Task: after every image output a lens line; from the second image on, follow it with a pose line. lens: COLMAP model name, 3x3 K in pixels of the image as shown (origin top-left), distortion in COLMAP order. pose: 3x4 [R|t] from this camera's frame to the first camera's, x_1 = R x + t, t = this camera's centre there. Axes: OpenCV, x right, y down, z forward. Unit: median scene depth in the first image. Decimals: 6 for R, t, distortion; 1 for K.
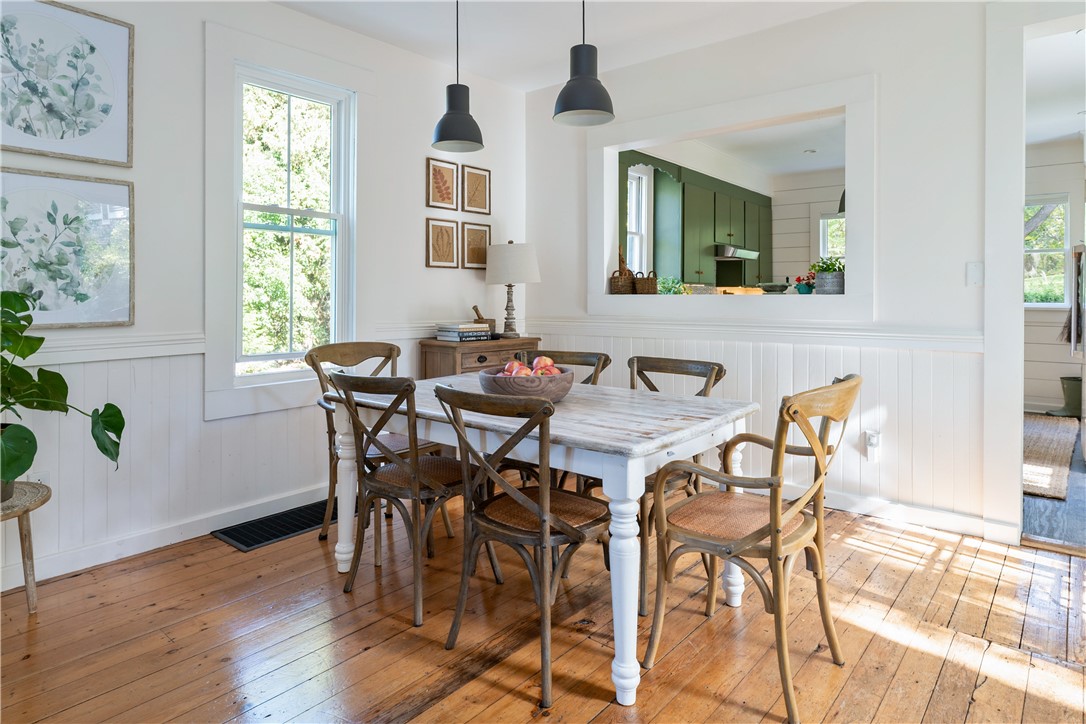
lens RADIAL K [[647.7, 0, 539.2], [0, 647.7, 301.1], [0, 0, 1]] dist [0.000403, -0.000305]
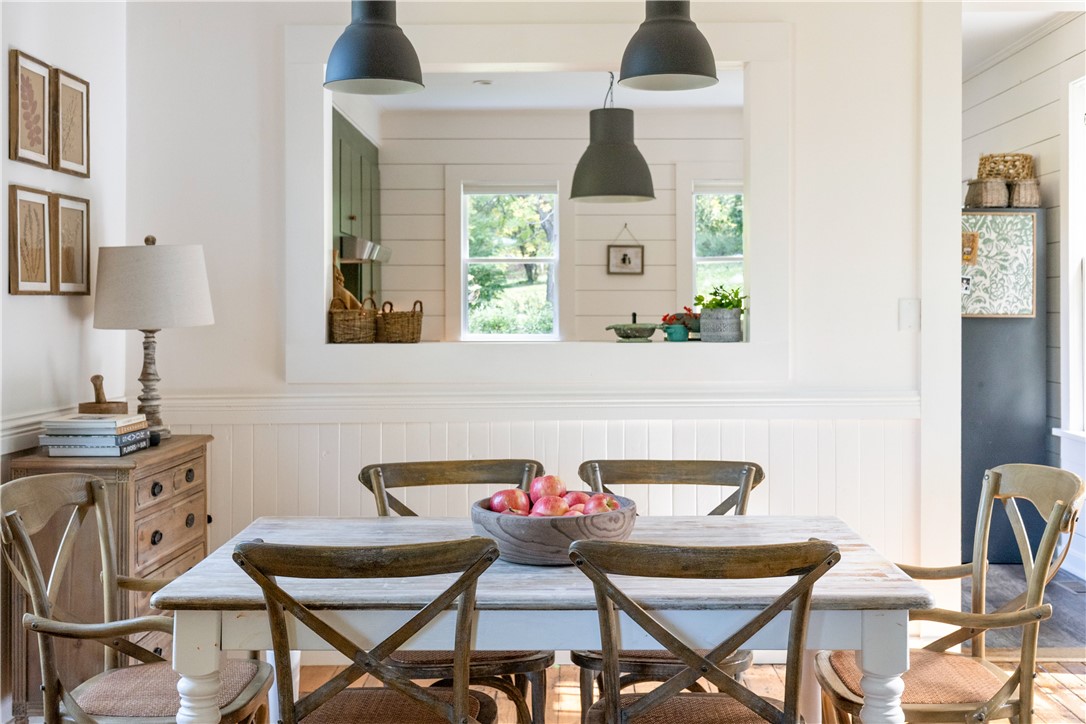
lens RADIAL K [[1311.2, 0, 543.0], [0, 1311.2, 362.0], [0, 0, 1]] dist [-0.009685, -0.030662]
pose [[0.779022, -0.032729, 0.626141, -0.547329], [0.009864, 0.999153, 0.039955, -0.046641], [-0.626919, -0.024949, 0.778685, 0.079357]]
